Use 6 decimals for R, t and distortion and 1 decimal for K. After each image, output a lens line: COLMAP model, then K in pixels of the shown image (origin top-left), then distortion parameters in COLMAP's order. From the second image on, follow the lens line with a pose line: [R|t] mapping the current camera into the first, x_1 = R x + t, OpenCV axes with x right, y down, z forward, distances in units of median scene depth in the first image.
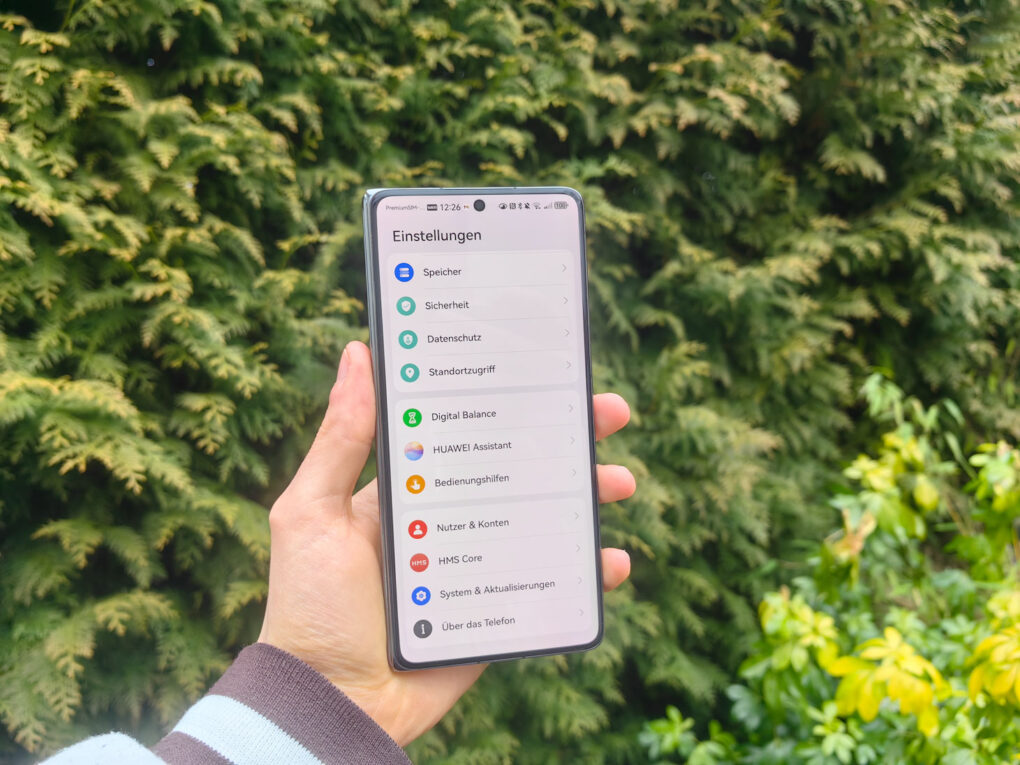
lens RADIAL K [[817.8, 0, 510.0], [0, 817.8, 382.5], [0, 0, 1]] dist [0.001999, -0.007953]
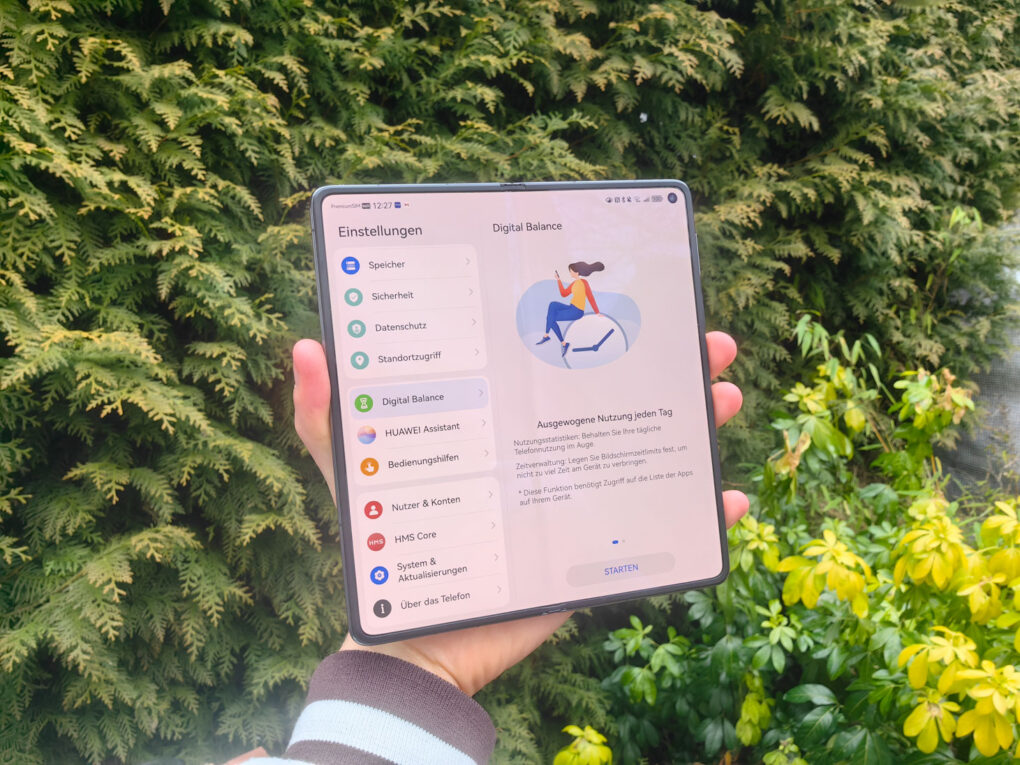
lens RADIAL K [[817.8, 0, 510.0], [0, 817.8, 382.5], [0, 0, 1]] dist [0.001999, -0.007953]
pose [[0.996420, -0.030697, 0.078774, -0.058350], [0.025256, 0.997286, 0.069159, 0.001889], [-0.080684, -0.066922, 0.994491, -0.084119]]
